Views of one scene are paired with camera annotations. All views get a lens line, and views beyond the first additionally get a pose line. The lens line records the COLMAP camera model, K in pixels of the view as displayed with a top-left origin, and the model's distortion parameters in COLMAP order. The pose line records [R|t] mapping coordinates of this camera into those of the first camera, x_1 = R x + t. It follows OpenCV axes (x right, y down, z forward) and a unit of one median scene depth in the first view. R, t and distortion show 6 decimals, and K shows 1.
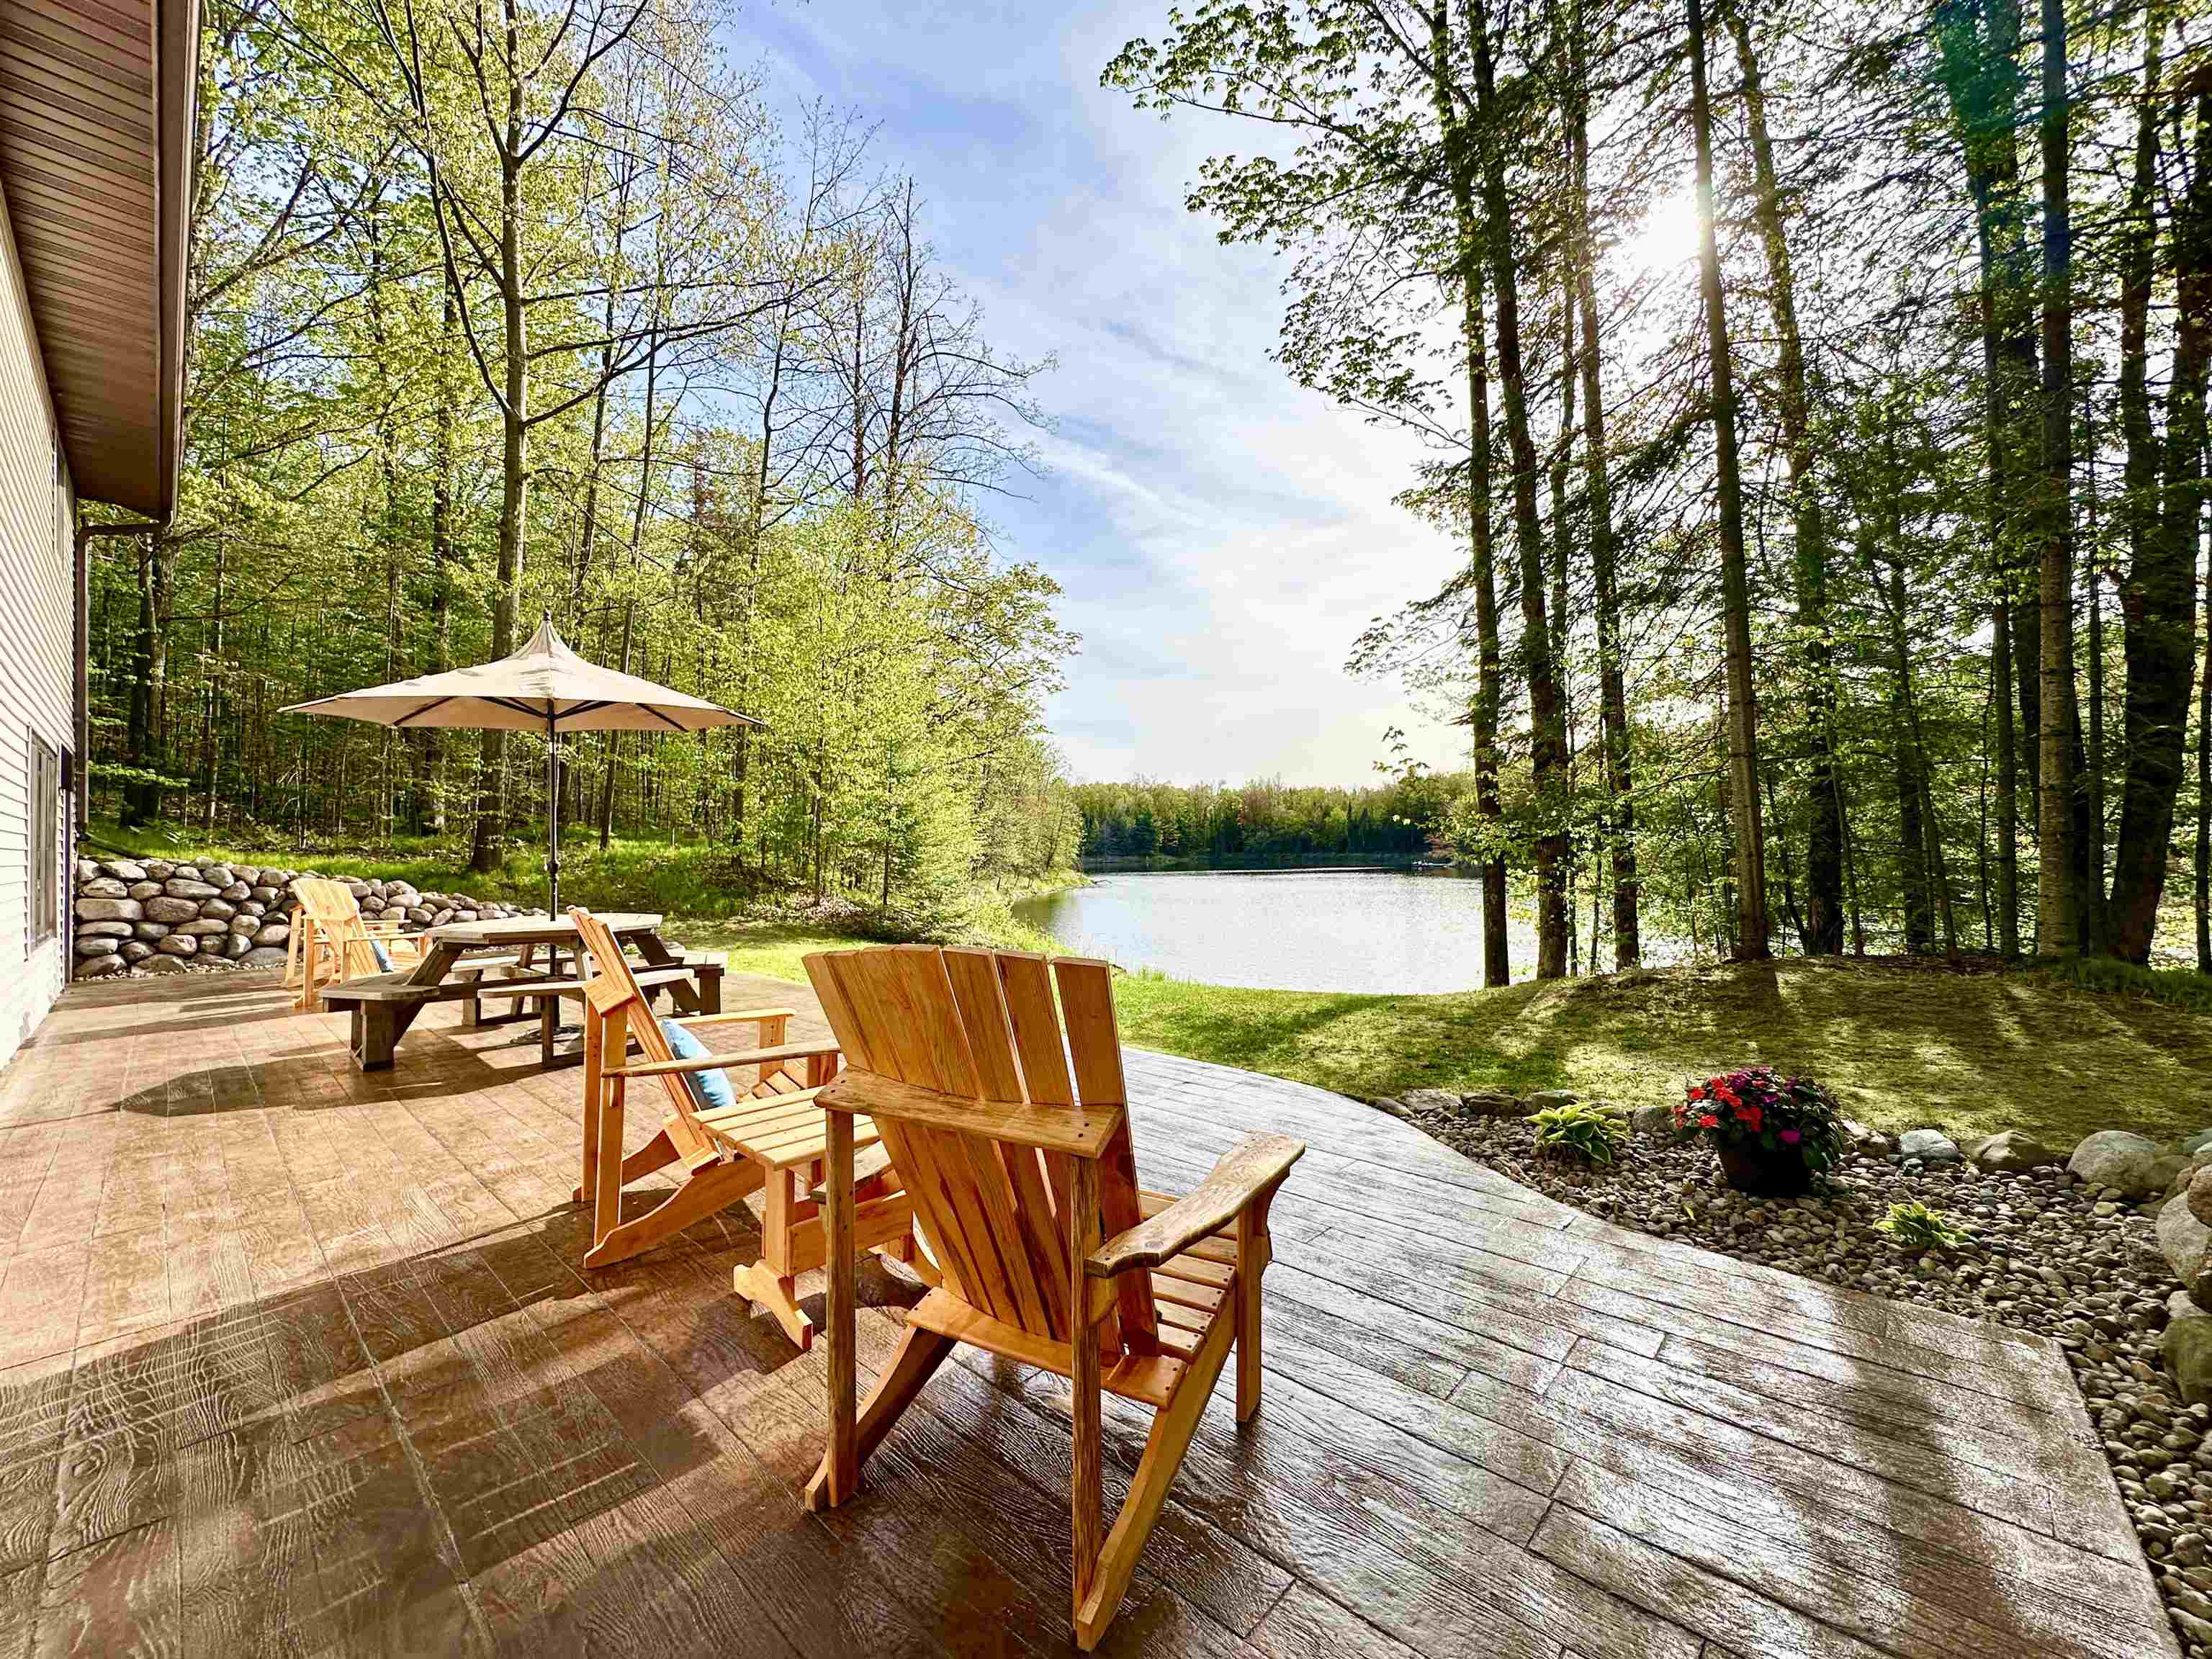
lens RADIAL K [[878.4, 0, 1104.0], [0, 878.4, 832.8], [0, 0, 1]] dist [-0.003942, 0.000318]
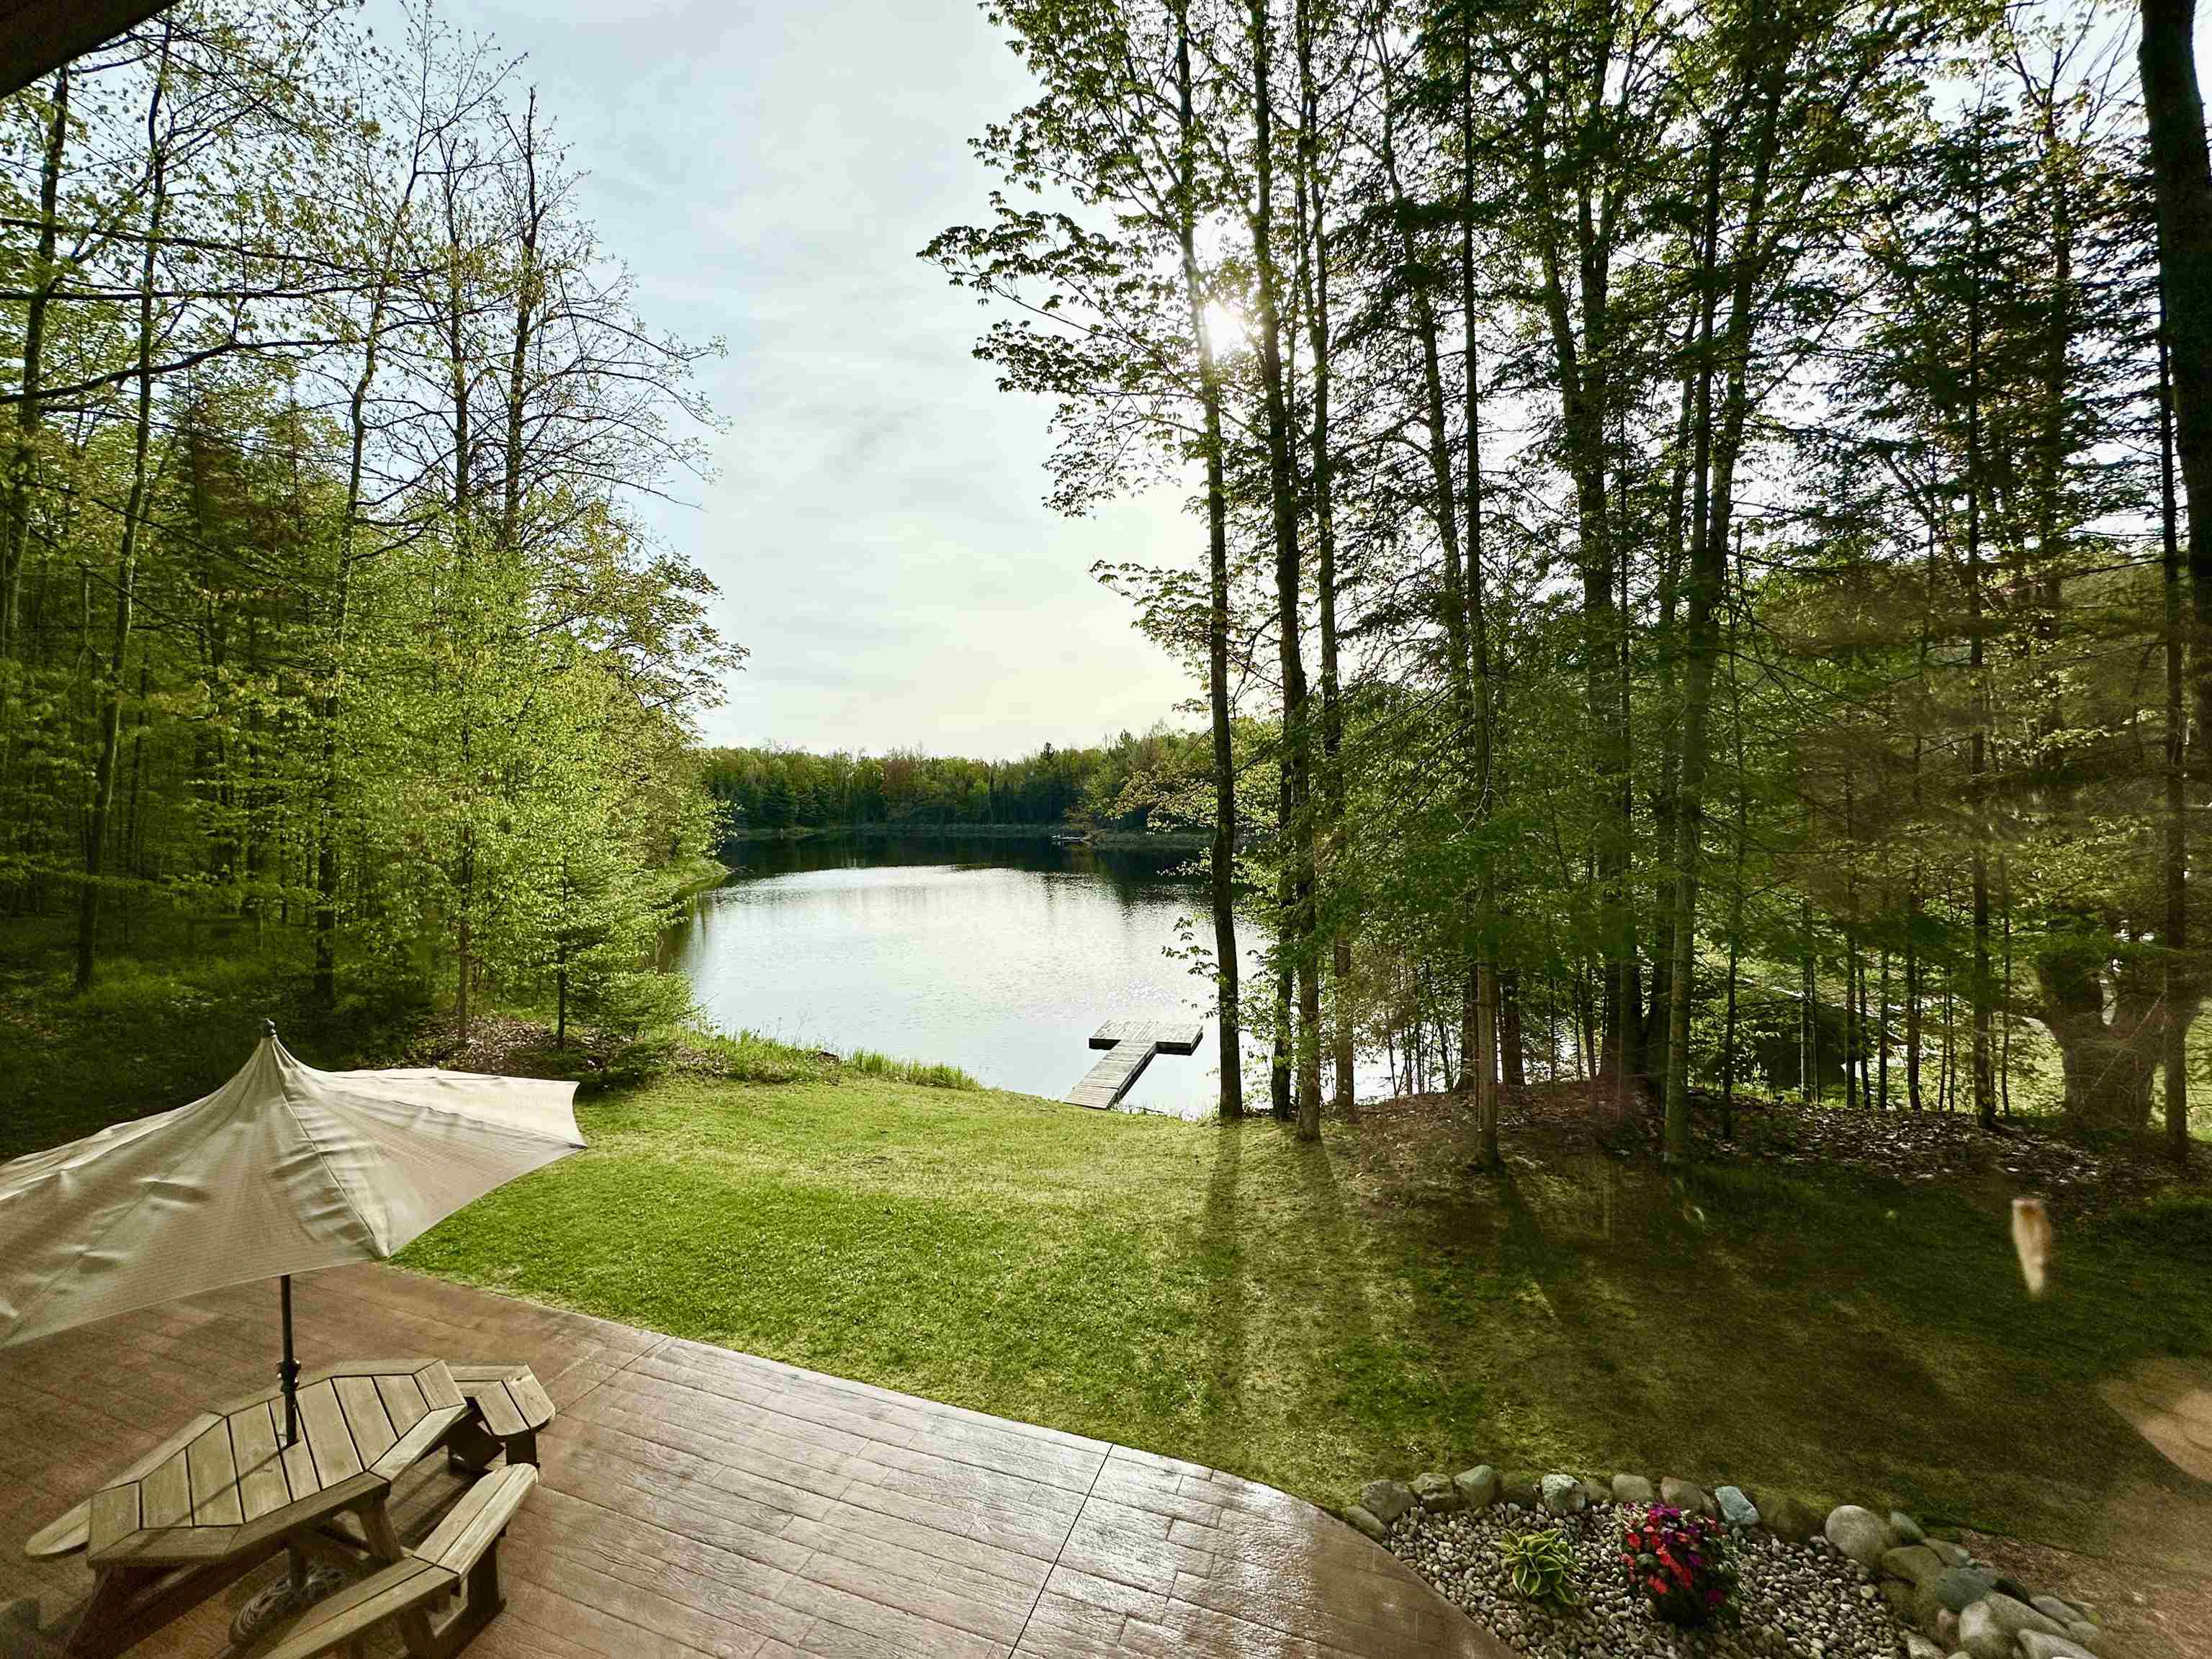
lens RADIAL K [[878.4, 0, 1112.1], [0, 878.4, 827.4], [0, 0, 1]] dist [-0.003942, 0.000318]
pose [[0.915441, -0.011425, 0.402290, -0.122776], [-0.002289, 0.999433, 0.033593, -0.181285], [-0.402445, -0.031674, 0.914896, 0.038085]]
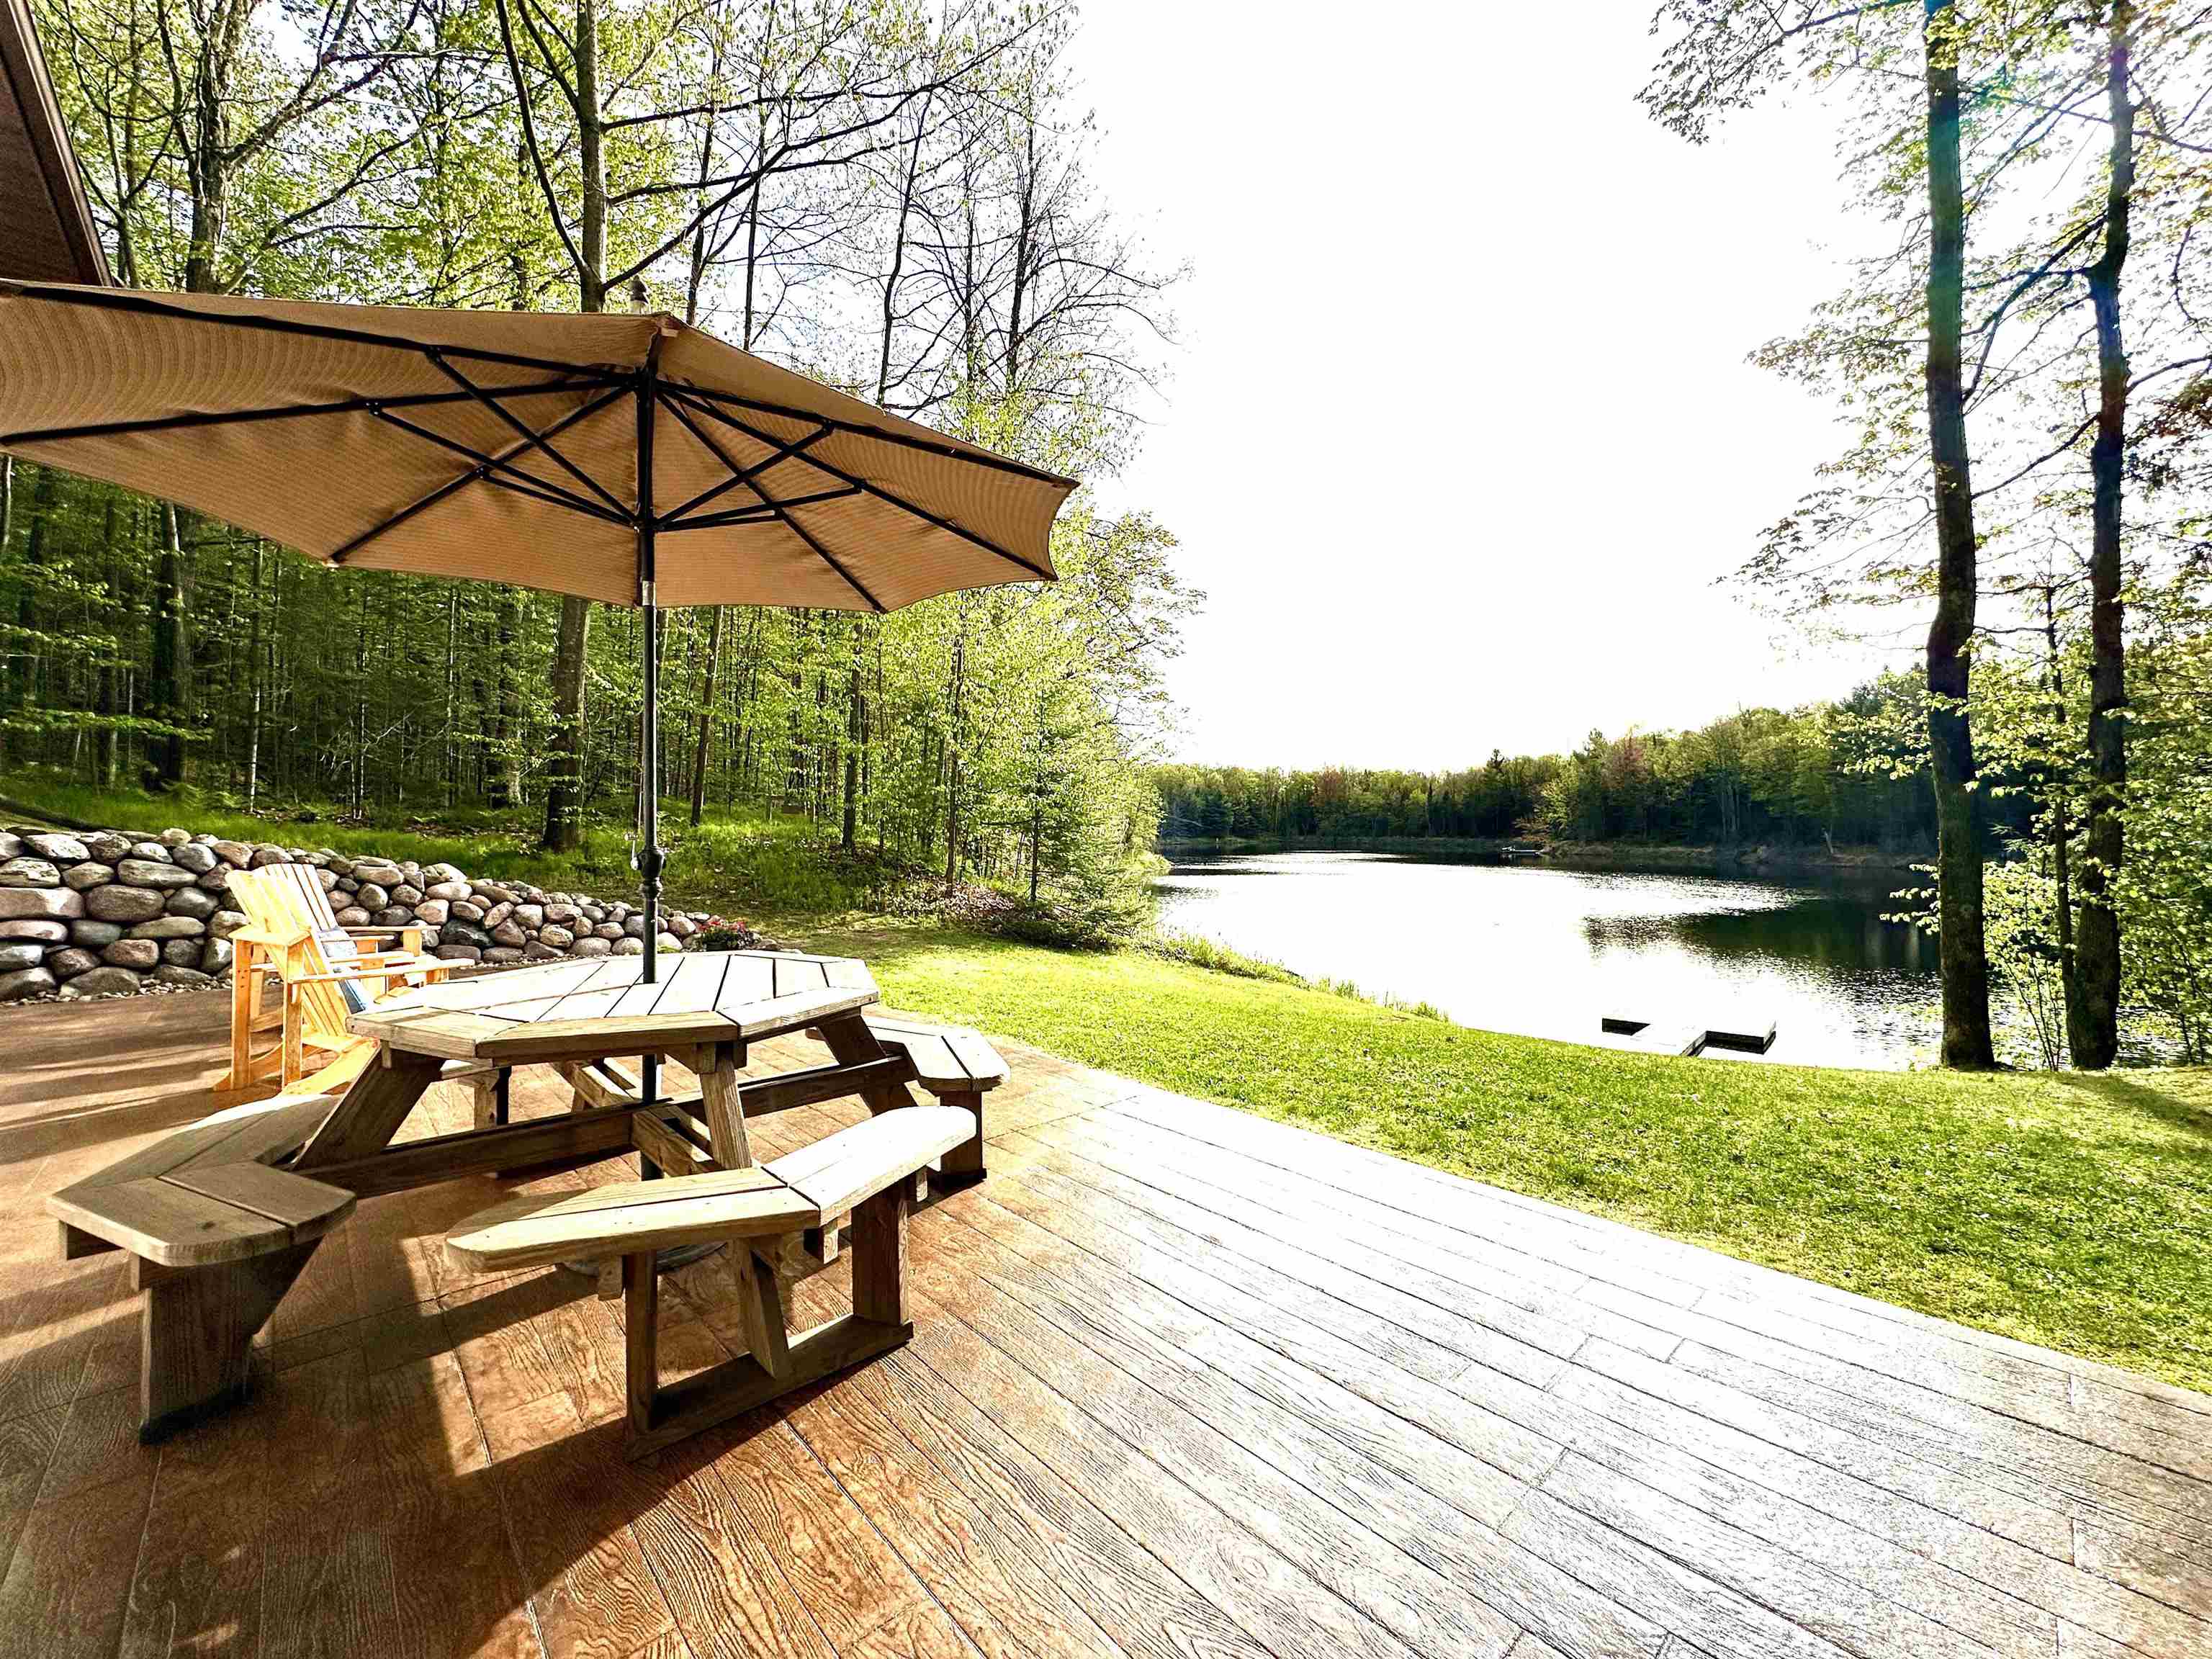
lens RADIAL K [[878.4, 0, 1103.7], [0, 878.4, 833.5], [0, 0, 1]] dist [-0.003942, 0.000318]
pose [[0.997211, 0.011610, -0.073720, -0.151983], [-0.009936, 0.999685, 0.023043, 0.005023], [0.073965, -0.022246, 0.997013, 0.241037]]
